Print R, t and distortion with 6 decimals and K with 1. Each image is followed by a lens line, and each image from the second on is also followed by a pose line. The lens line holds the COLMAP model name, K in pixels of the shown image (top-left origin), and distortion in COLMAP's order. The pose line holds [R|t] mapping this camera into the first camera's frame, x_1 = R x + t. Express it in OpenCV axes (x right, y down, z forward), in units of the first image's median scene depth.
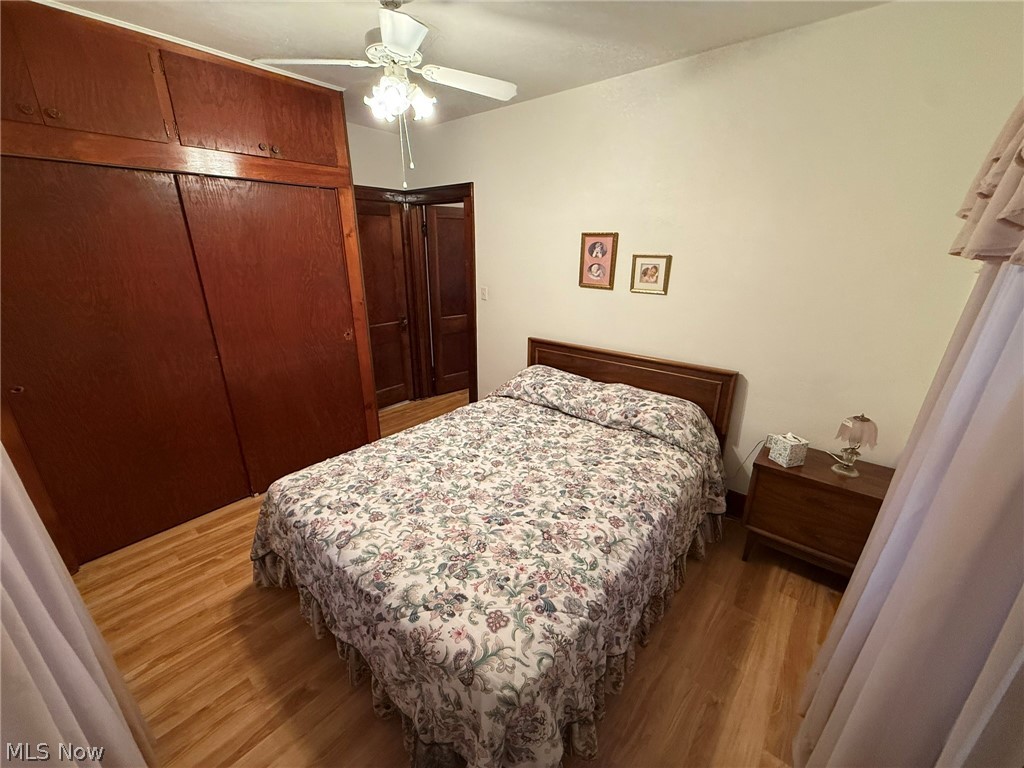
lens RADIAL K [[407.7, 0, 510.1], [0, 407.7, 383.8], [0, 0, 1]] dist [0.000084, -0.000585]
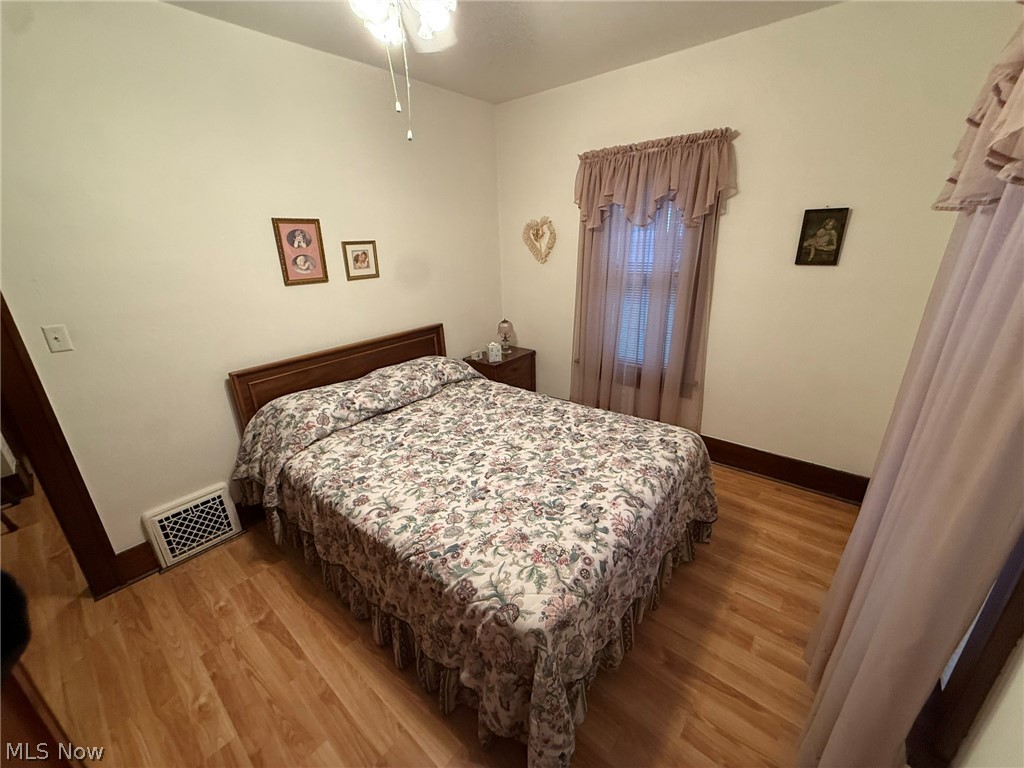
lens RADIAL K [[407.7, 0, 510.1], [0, 407.7, 383.8], [0, 0, 1]] dist [0.000084, -0.000585]
pose [[-0.009352, -0.343177, 0.939224, -0.824497], [0.352891, 0.877699, 0.324211, -0.214860], [-0.935618, 0.334476, 0.112895, 0.695177]]
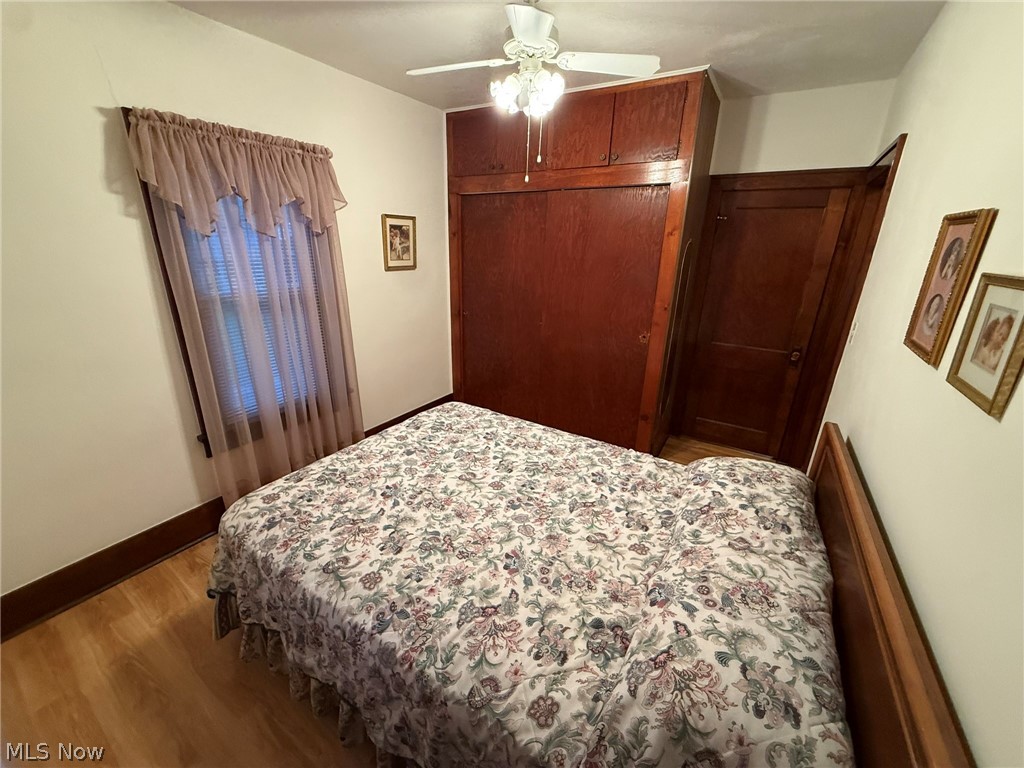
lens RADIAL K [[407.7, 0, 510.1], [0, 407.7, 383.8], [0, 0, 1]] dist [0.000084, -0.000585]
pose [[0.141911, 0.325125, -0.934963, 0.642561], [-0.343309, 0.902063, 0.261576, -0.215833], [0.928440, 0.283861, 0.239631, 0.664866]]
